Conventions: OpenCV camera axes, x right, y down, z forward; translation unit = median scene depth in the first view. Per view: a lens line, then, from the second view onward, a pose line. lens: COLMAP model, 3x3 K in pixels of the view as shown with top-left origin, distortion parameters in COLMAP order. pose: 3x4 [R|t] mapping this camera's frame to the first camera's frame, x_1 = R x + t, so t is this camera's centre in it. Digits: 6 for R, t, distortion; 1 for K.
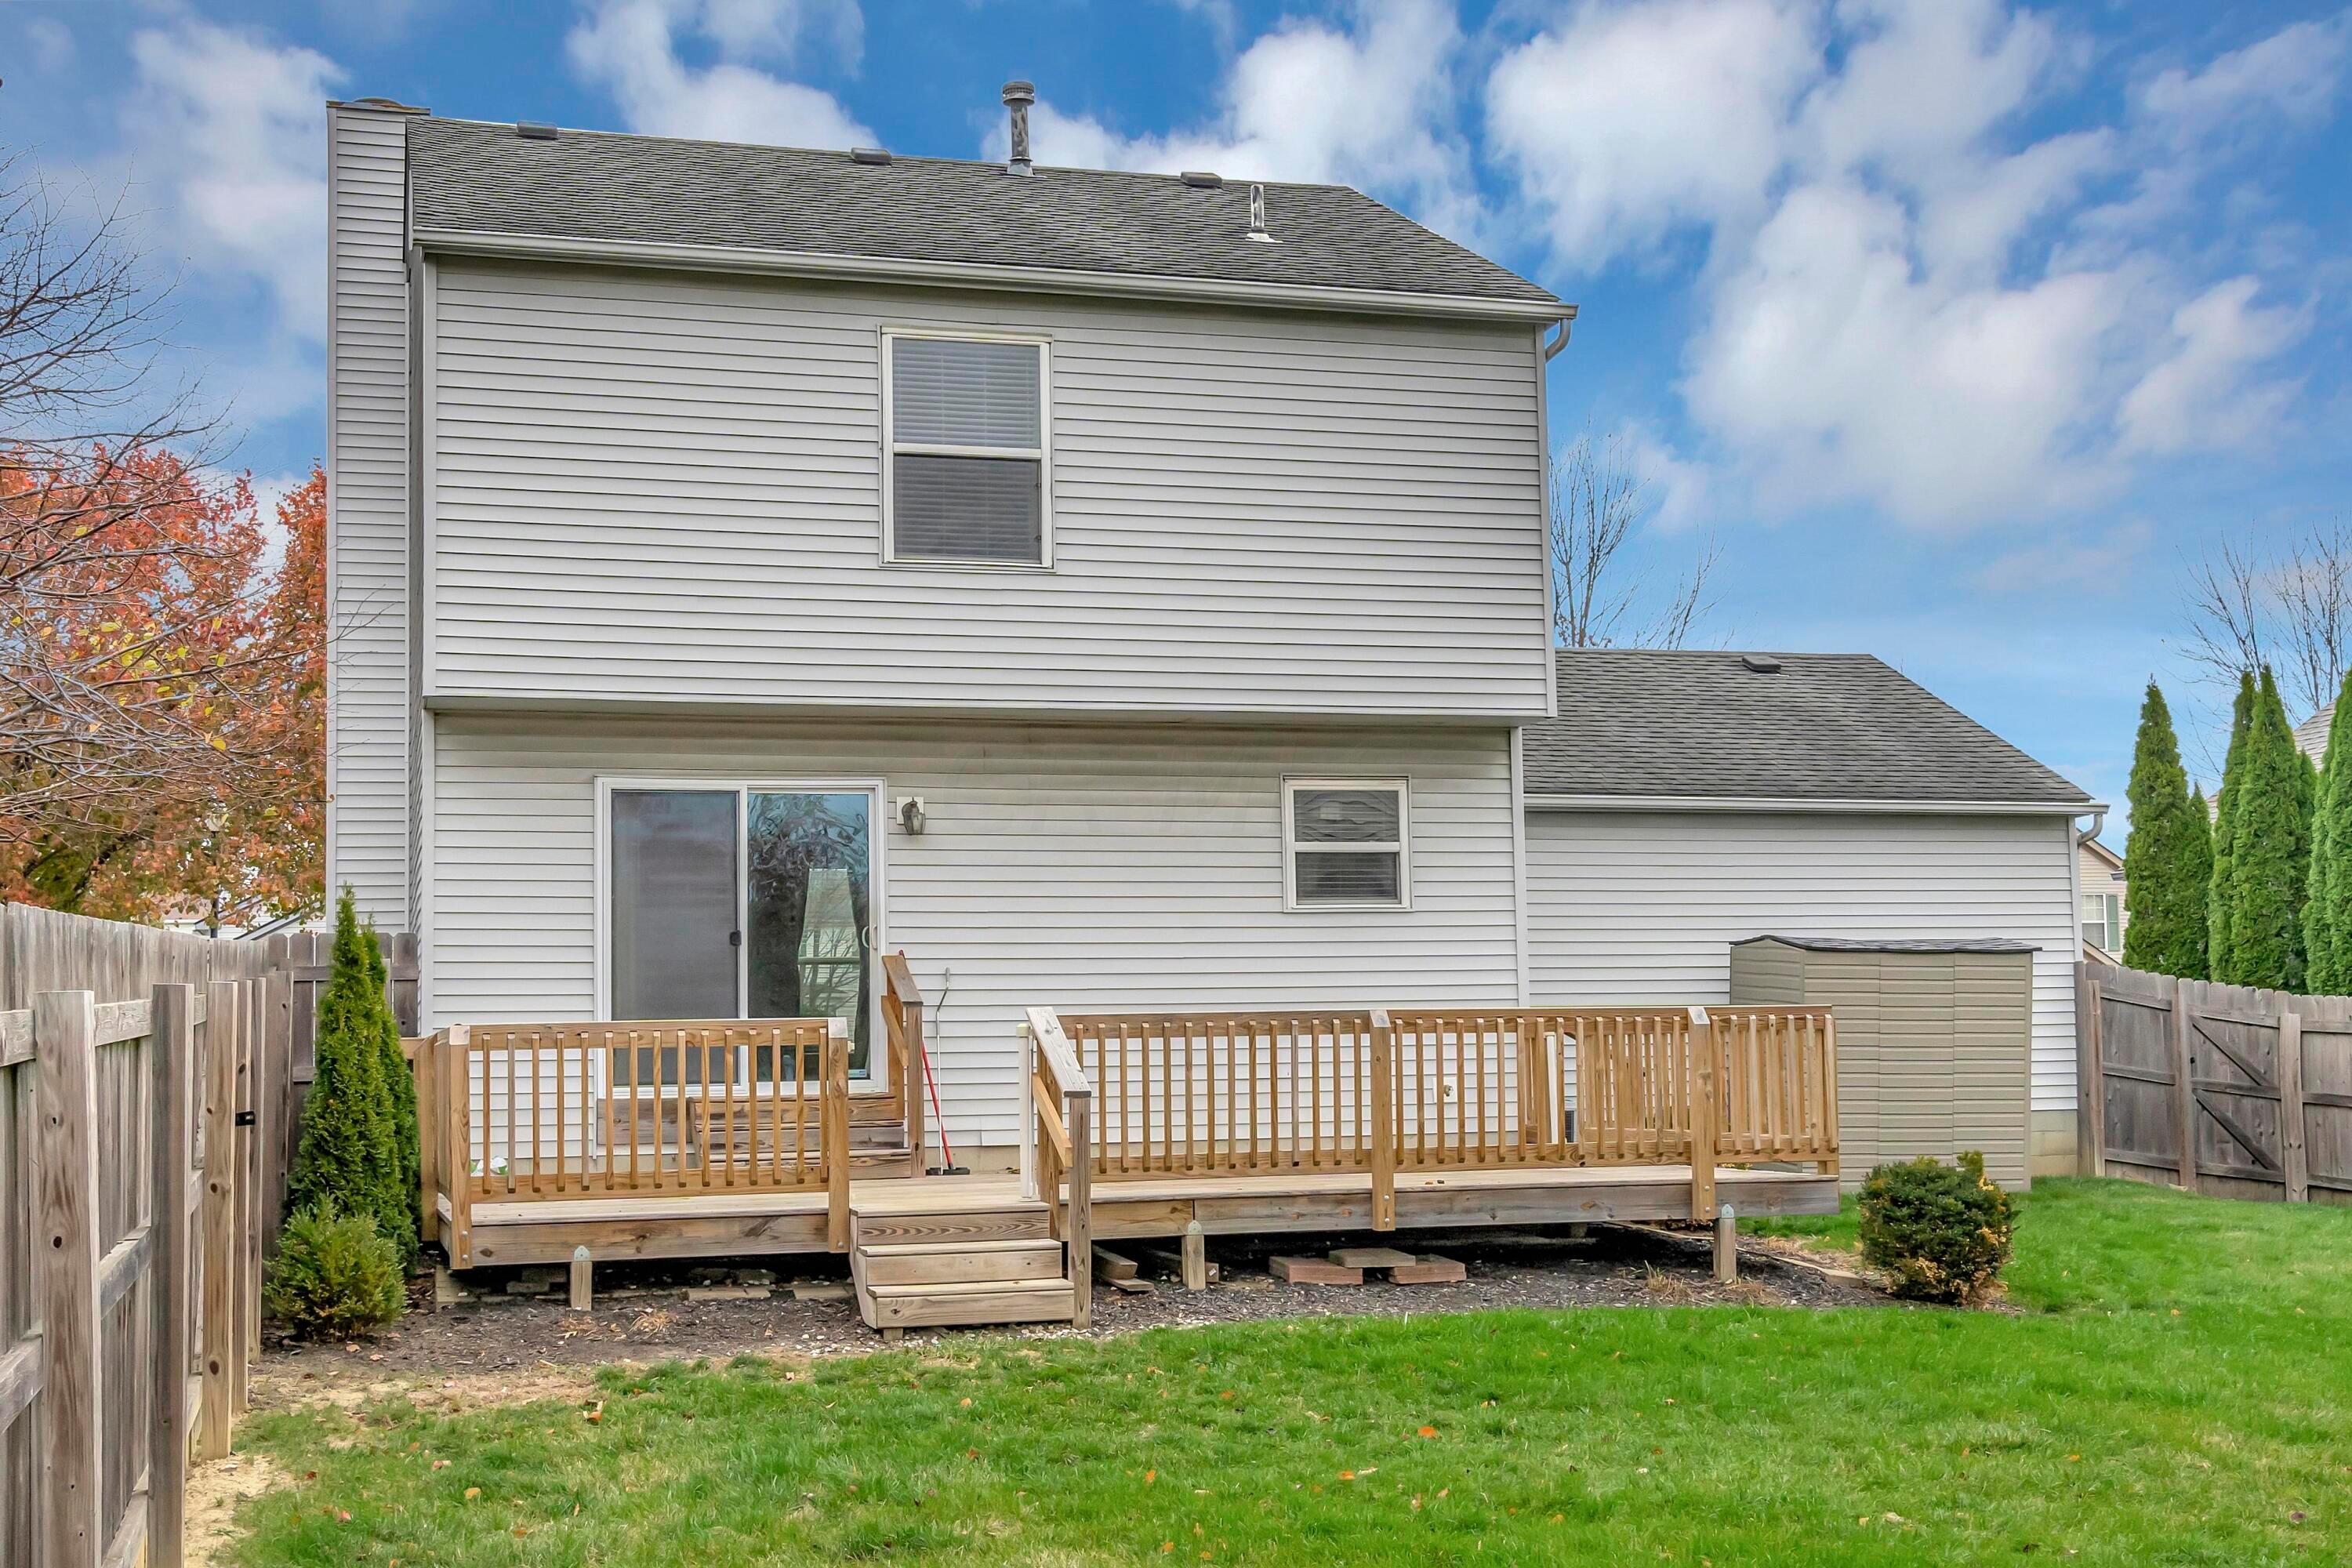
lens RADIAL K [[2790.8, 0, 1176.0], [0, 2790.8, 784.0], [0, 0, 1]] dist [0.066650, -0.312803]
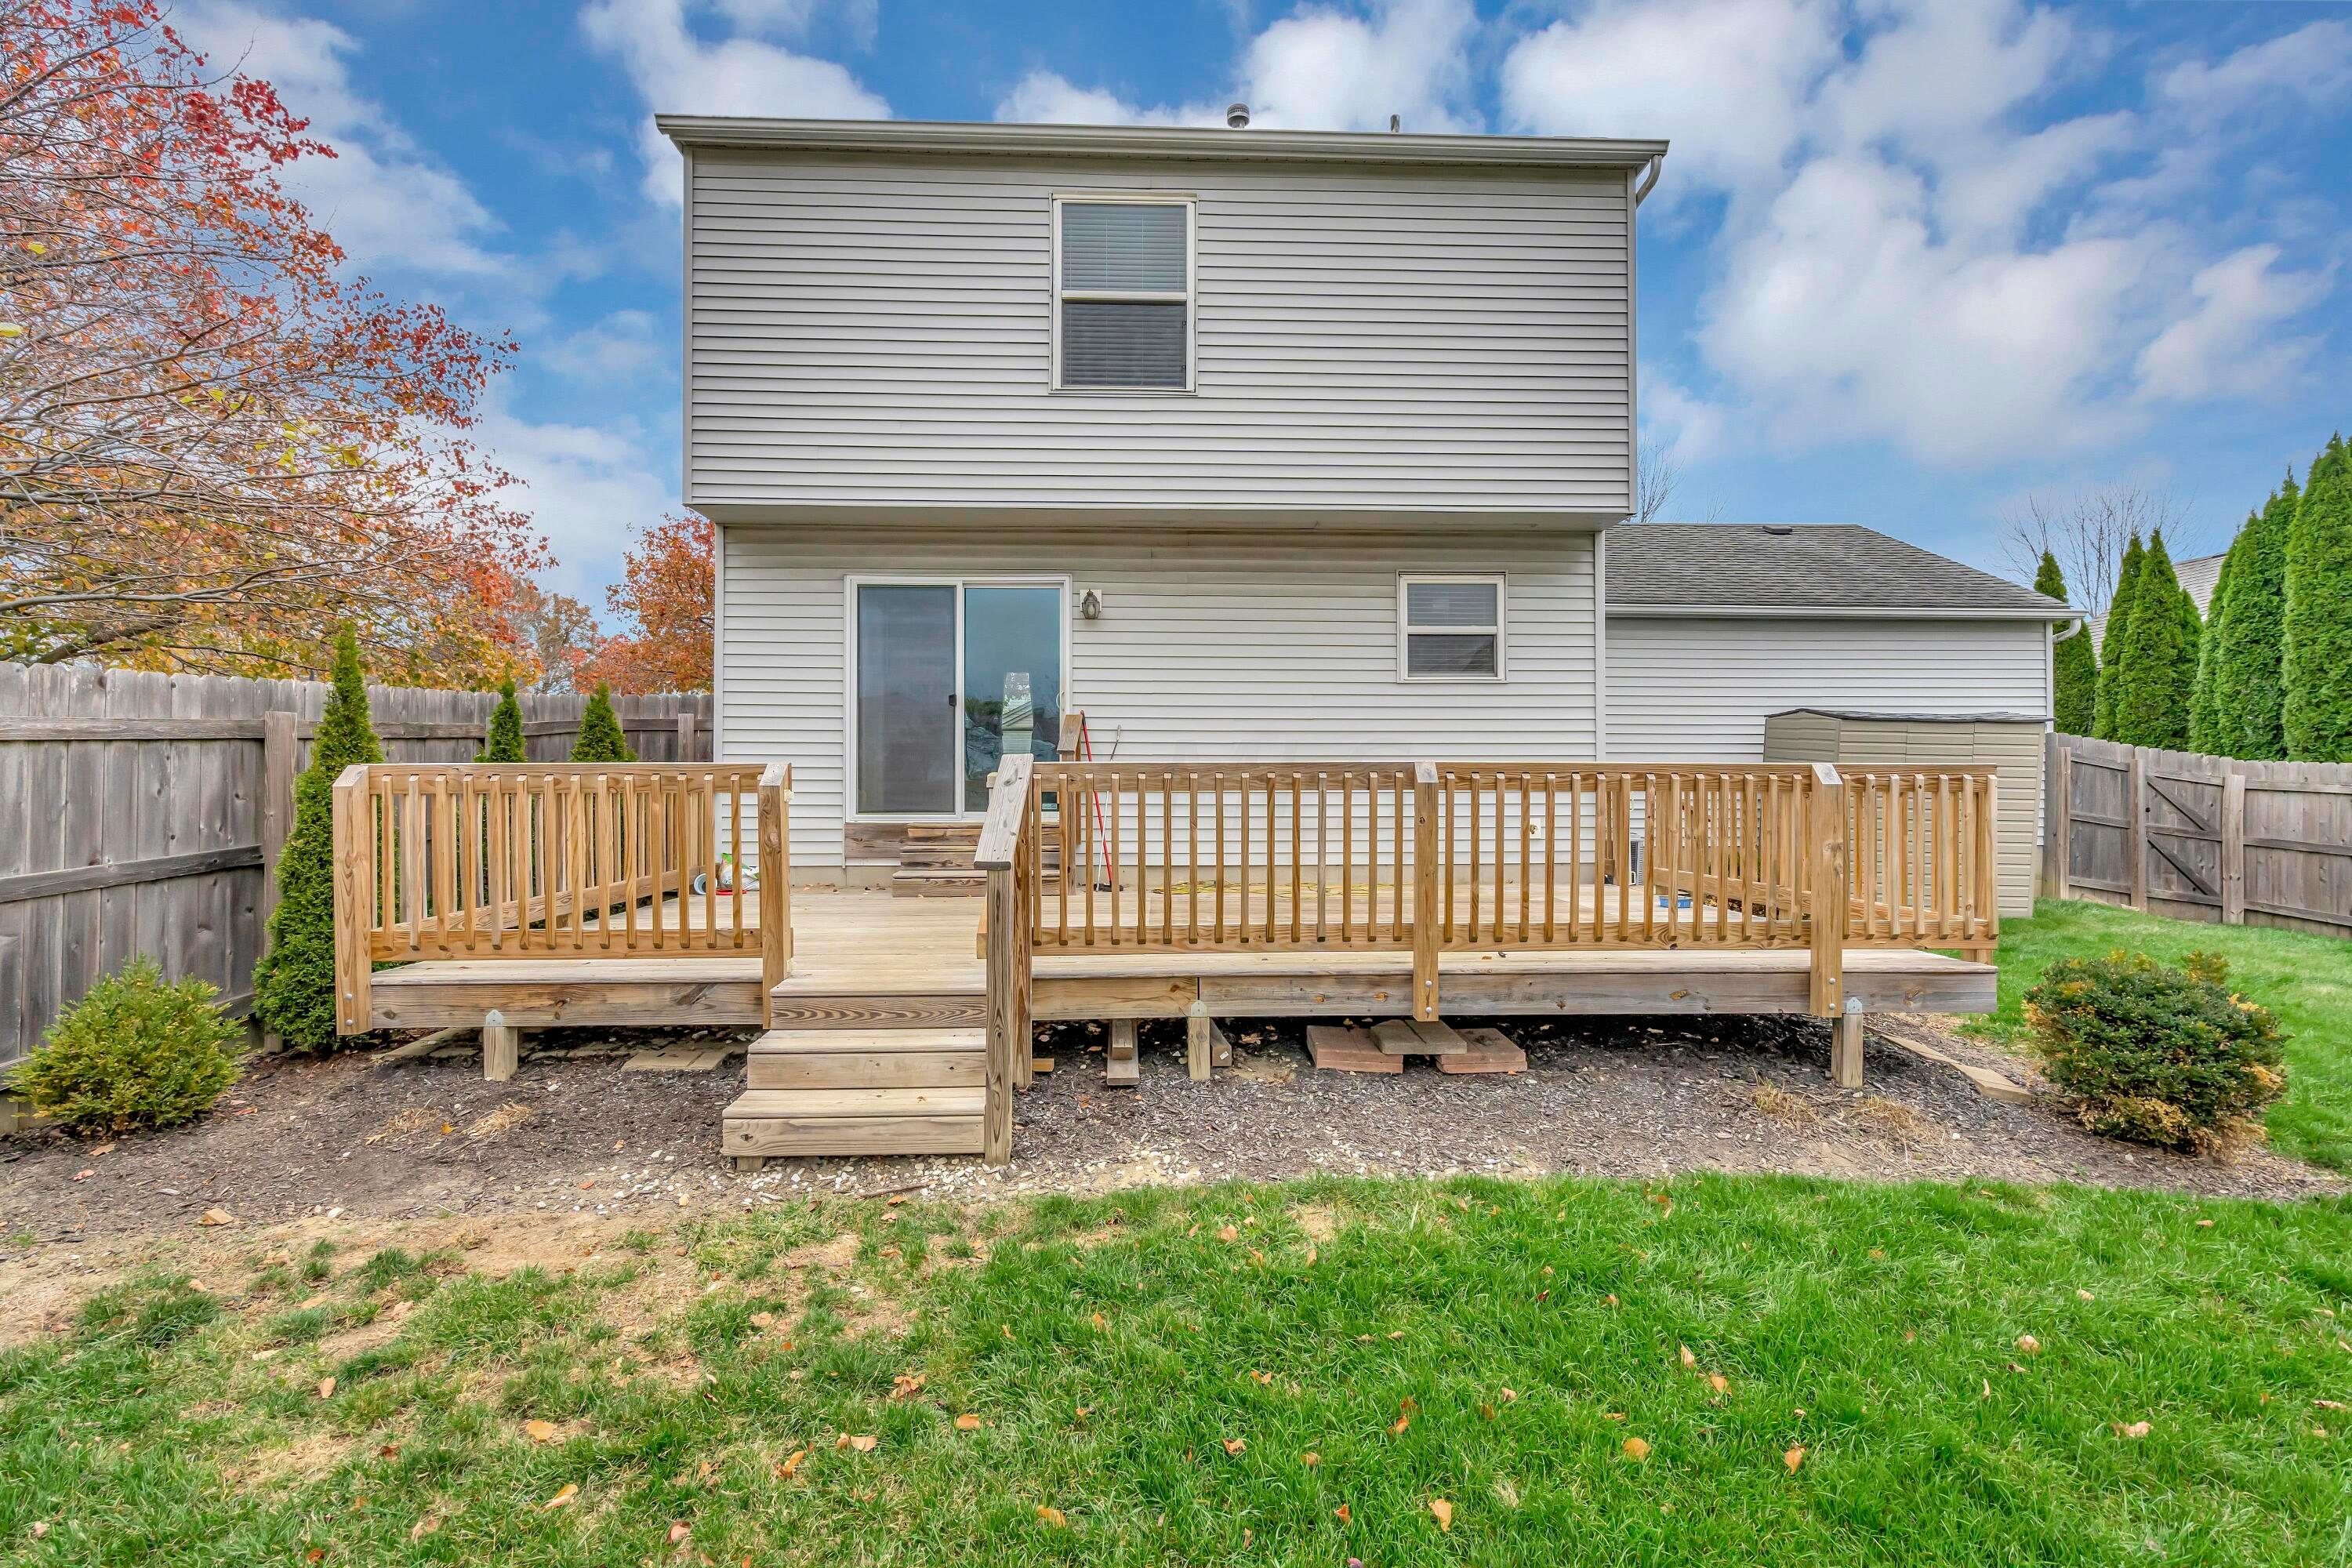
lens RADIAL K [[1092.0, 0, 1182.8], [0, 1092.0, 769.9], [0, 0, 1]] dist [-0.004194, 0.000022]
pose [[0.971871, 0.015047, -0.235033, 0.064299], [0.006025, 0.996042, 0.088681, 0.043327], [0.235437, -0.087603, 0.967933, 0.538621]]
